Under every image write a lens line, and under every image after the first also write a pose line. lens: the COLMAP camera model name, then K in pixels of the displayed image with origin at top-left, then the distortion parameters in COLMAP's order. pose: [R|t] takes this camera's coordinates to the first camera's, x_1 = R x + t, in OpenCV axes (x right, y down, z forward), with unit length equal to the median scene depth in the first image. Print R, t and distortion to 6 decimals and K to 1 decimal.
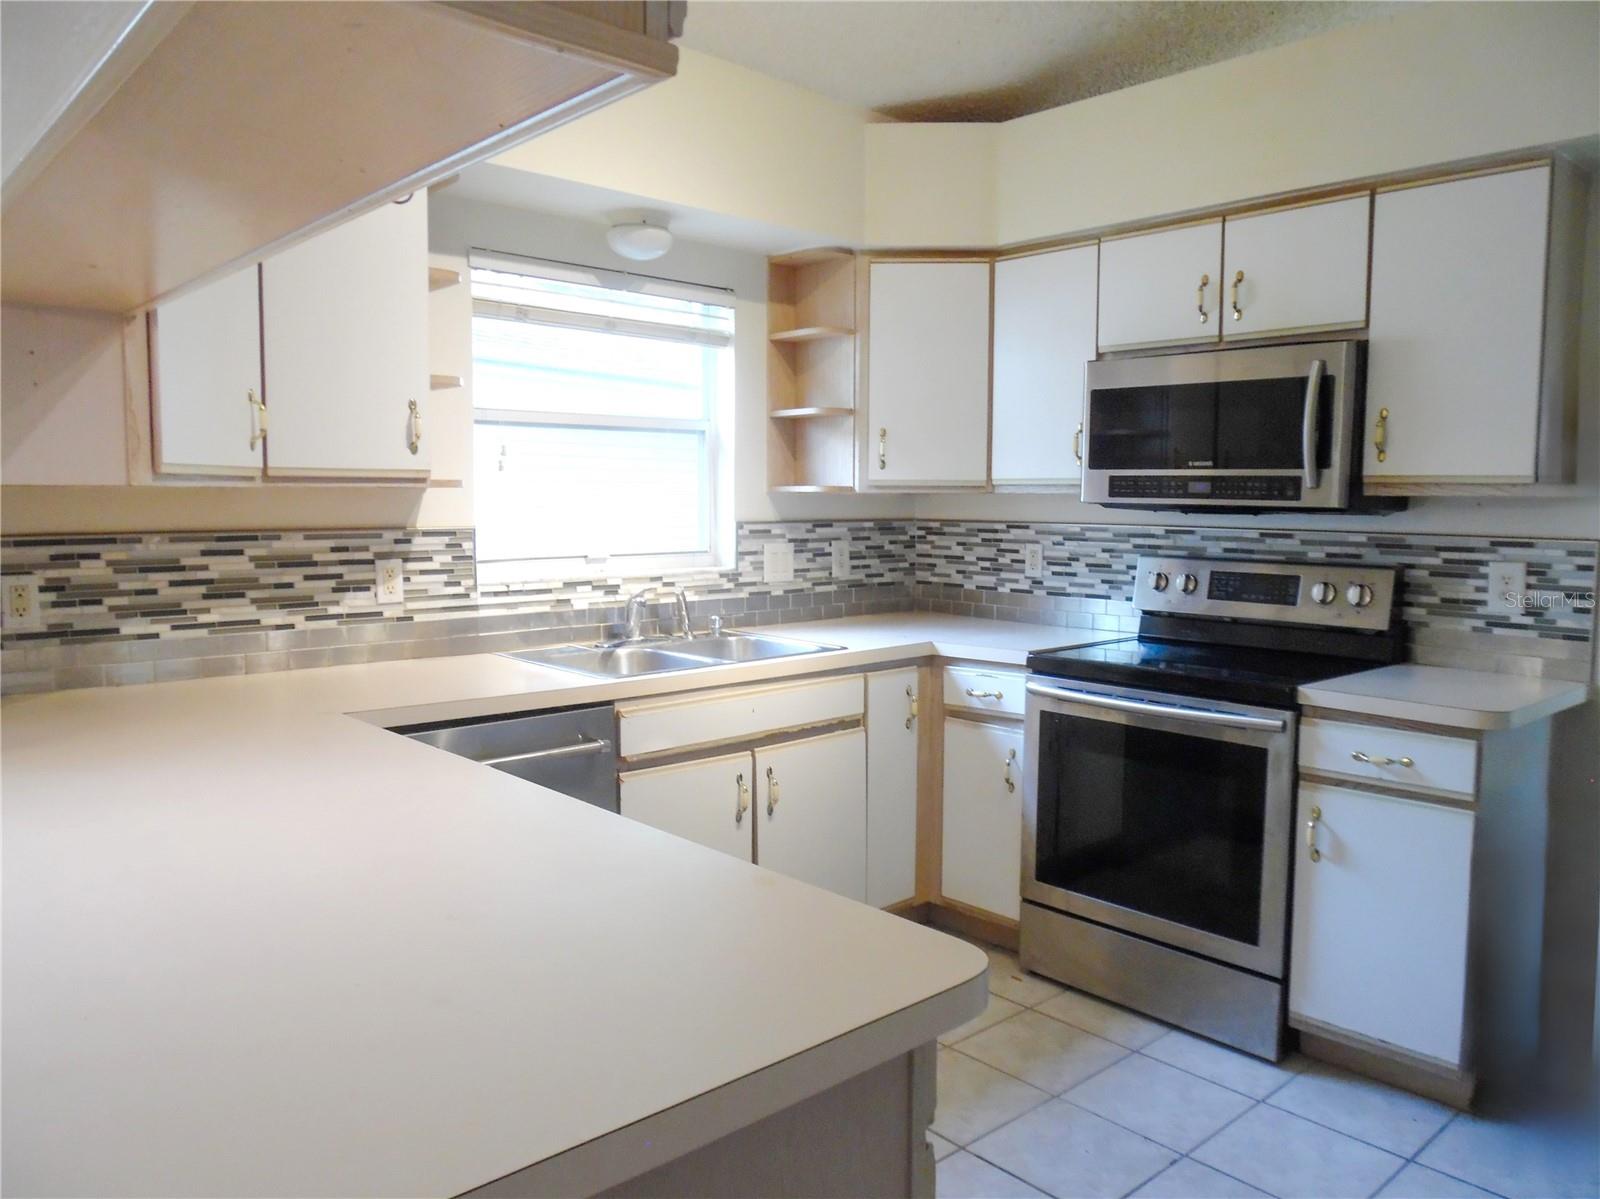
lens RADIAL K [[1177.8, 0, 800.0], [0, 1177.8, 599.5], [0, 0, 1]] dist [-0.009479, -0.003679]
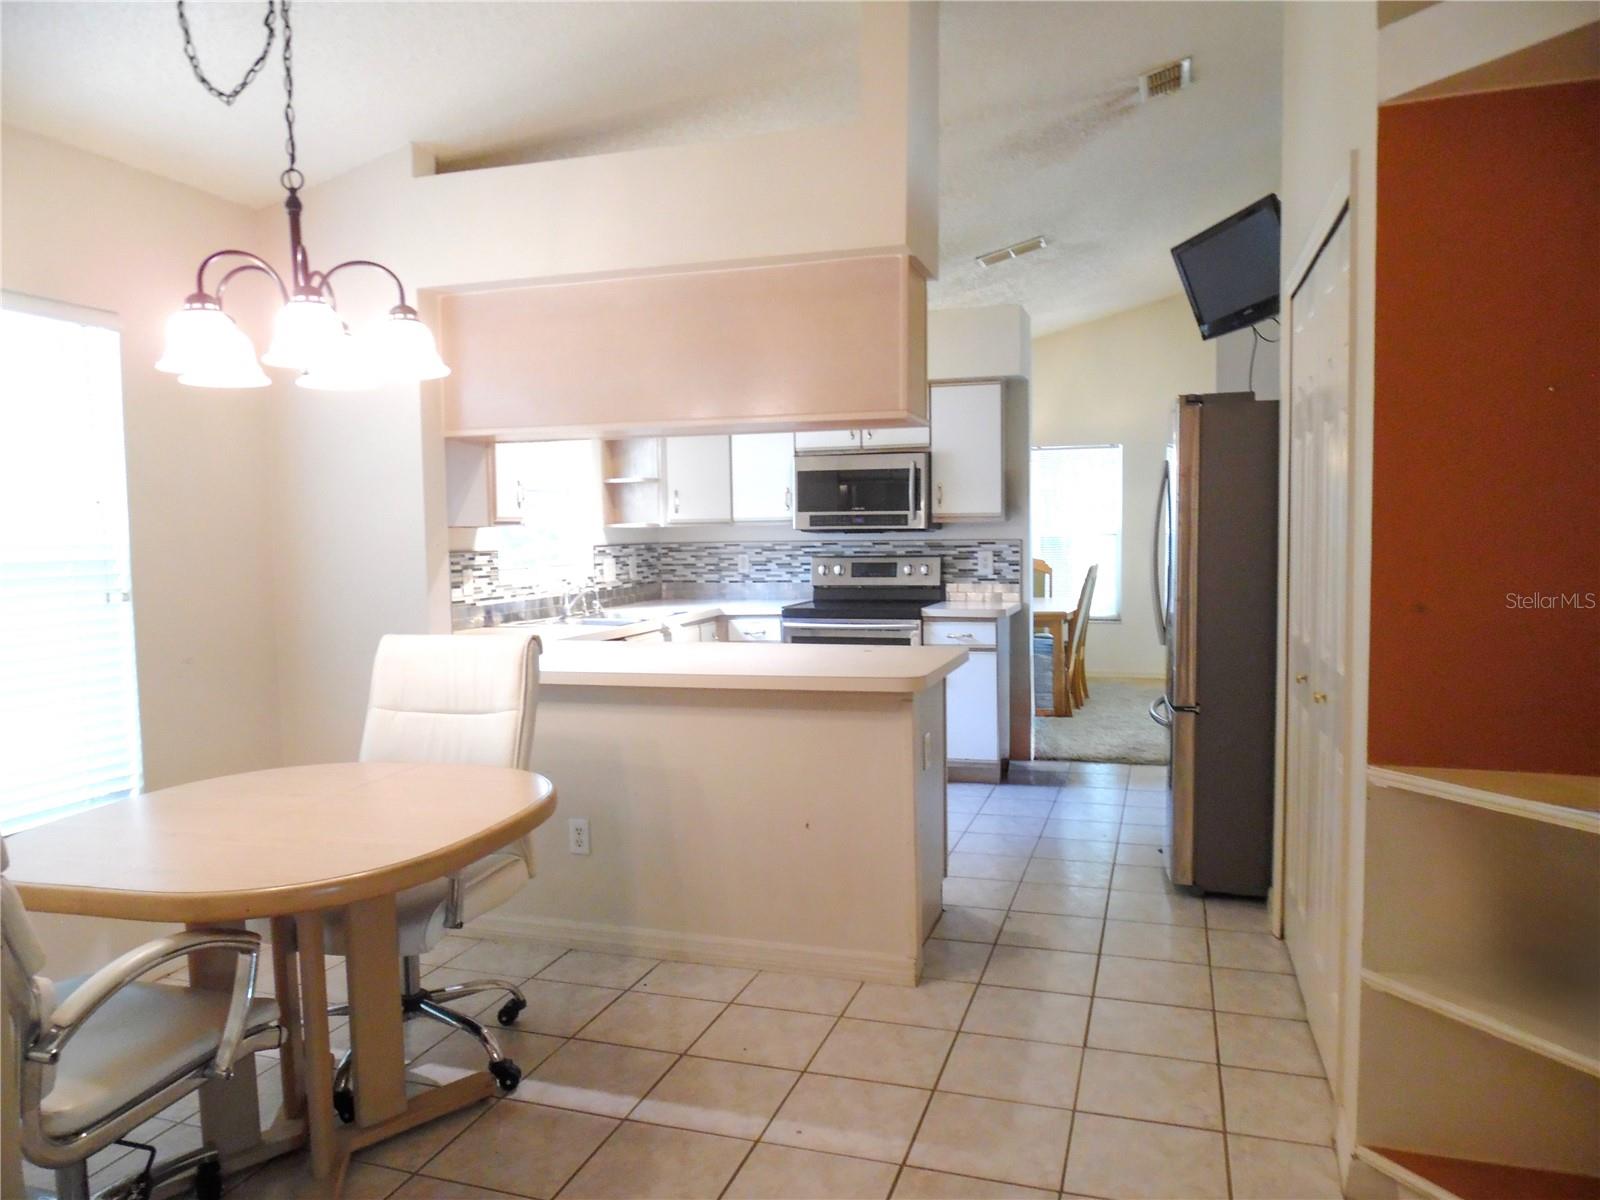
lens RADIAL K [[1115.8, 0, 800.0], [0, 1115.8, 600.0], [0, 0, 1]] dist [-0.022755, -0.000131]
pose [[0.868260, -0.051208, 0.493460, -0.716394], [0.065173, 0.997812, -0.011127, 0.058434], [-0.491811, 0.041821, 0.869697, -0.633512]]
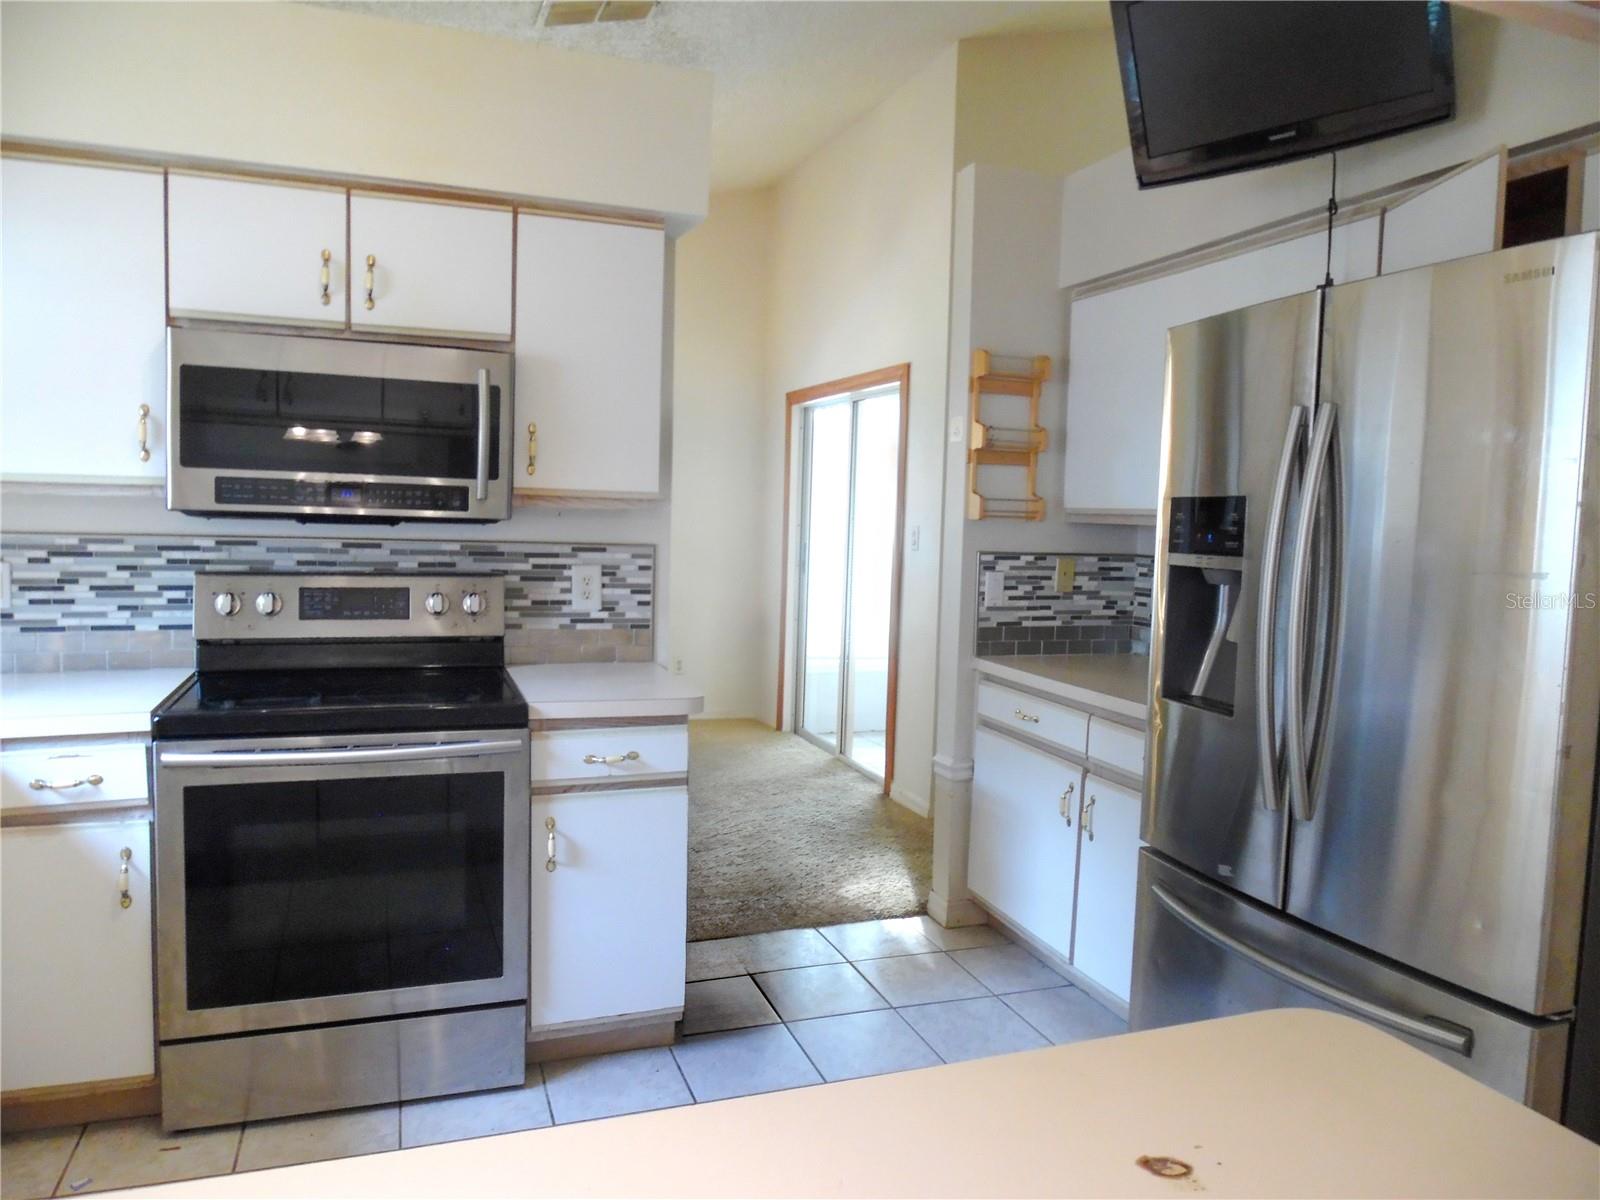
lens RADIAL K [[1115.8, 0, 800.0], [0, 1115.8, 600.0], [0, 0, 1]] dist [-0.022755, -0.000131]
pose [[0.379152, -0.071569, 0.922563, -0.303415], [0.055732, 0.996961, 0.054435, -0.043487], [-0.923655, 0.030777, 0.381988, 0.376998]]
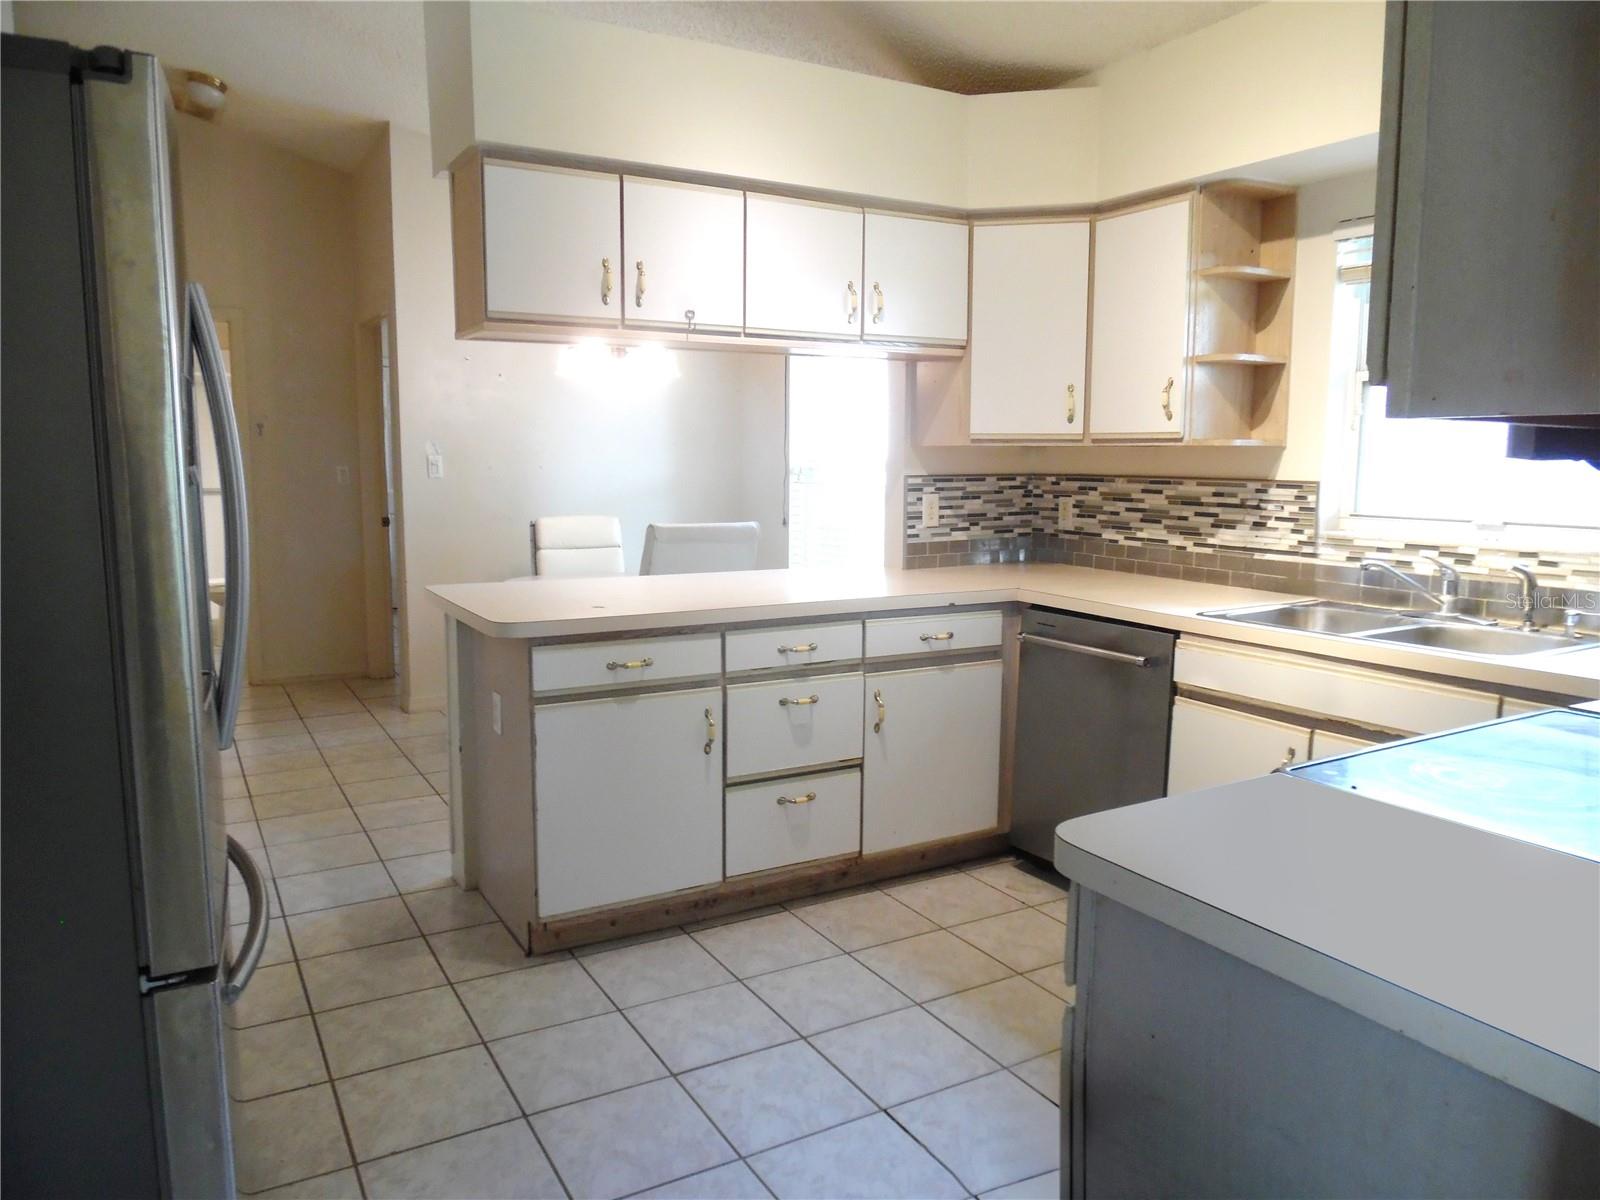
lens RADIAL K [[1115.8, 0, 800.0], [0, 1115.8, 600.0], [0, 0, 1]] dist [-0.022755, -0.000131]
pose [[-0.206264, 0.124490, -0.970545, 0.864086], [-0.090543, 0.985190, 0.145611, -0.061600], [0.974298, 0.117910, -0.191937, 0.761022]]
